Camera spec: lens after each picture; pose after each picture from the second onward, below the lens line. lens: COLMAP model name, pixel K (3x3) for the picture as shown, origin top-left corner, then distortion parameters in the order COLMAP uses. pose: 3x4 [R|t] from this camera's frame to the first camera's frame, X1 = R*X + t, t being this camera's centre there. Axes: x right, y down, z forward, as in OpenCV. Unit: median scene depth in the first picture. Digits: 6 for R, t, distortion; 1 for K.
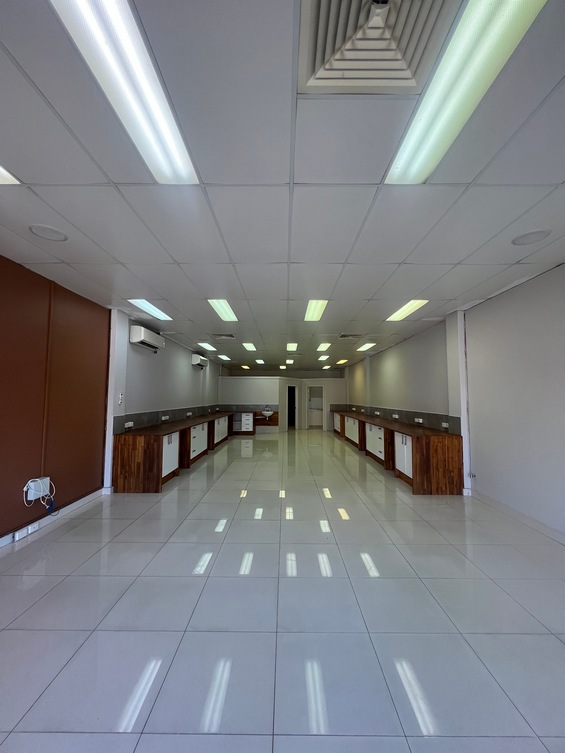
lens RADIAL K [[301.7, 0, 284.7], [0, 301.7, 375.7], [0, 0, 1]] dist [0.000854, 0.000017]
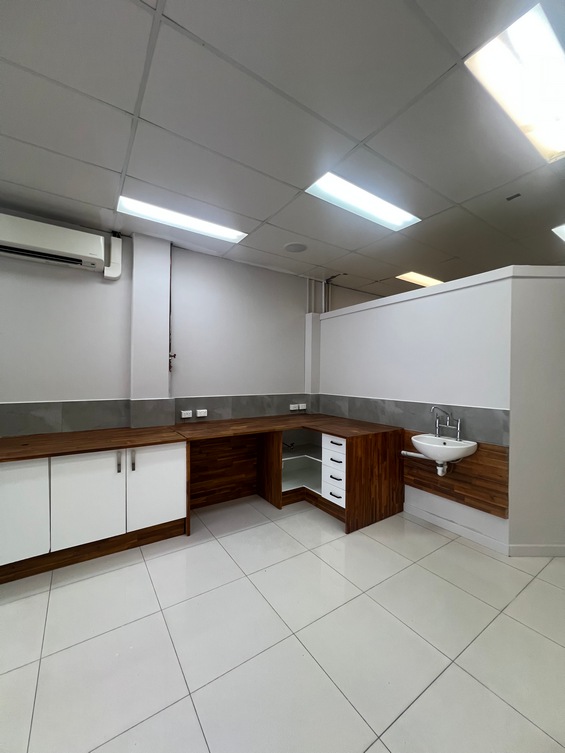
lens RADIAL K [[301.7, 0, 284.7], [0, 301.7, 375.7], [0, 0, 1]] dist [0.000854, 0.000017]
pose [[0.557154, 0.027361, -0.829958, 0.045073], [0.049464, 0.996589, 0.066059, 0.038871], [0.828935, -0.077858, 0.553900, 0.584080]]
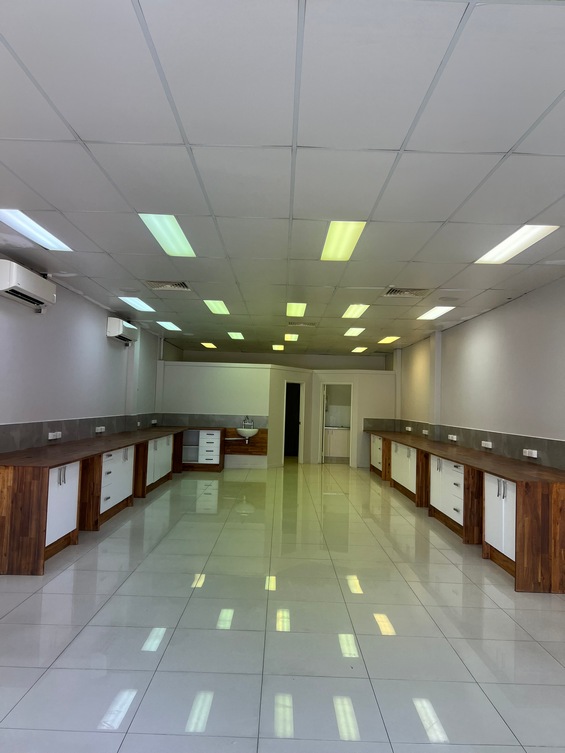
lens RADIAL K [[576.3, 0, 282.5], [0, 576.3, 376.5], [0, 0, 1]] dist [-0.001001, 0.001051]
pose [[0.999606, 0.027941, 0.002855, 0.000005], [-0.028005, 0.999278, 0.025656, -0.000919], [-0.002136, -0.025726, 0.999667, -0.012693]]
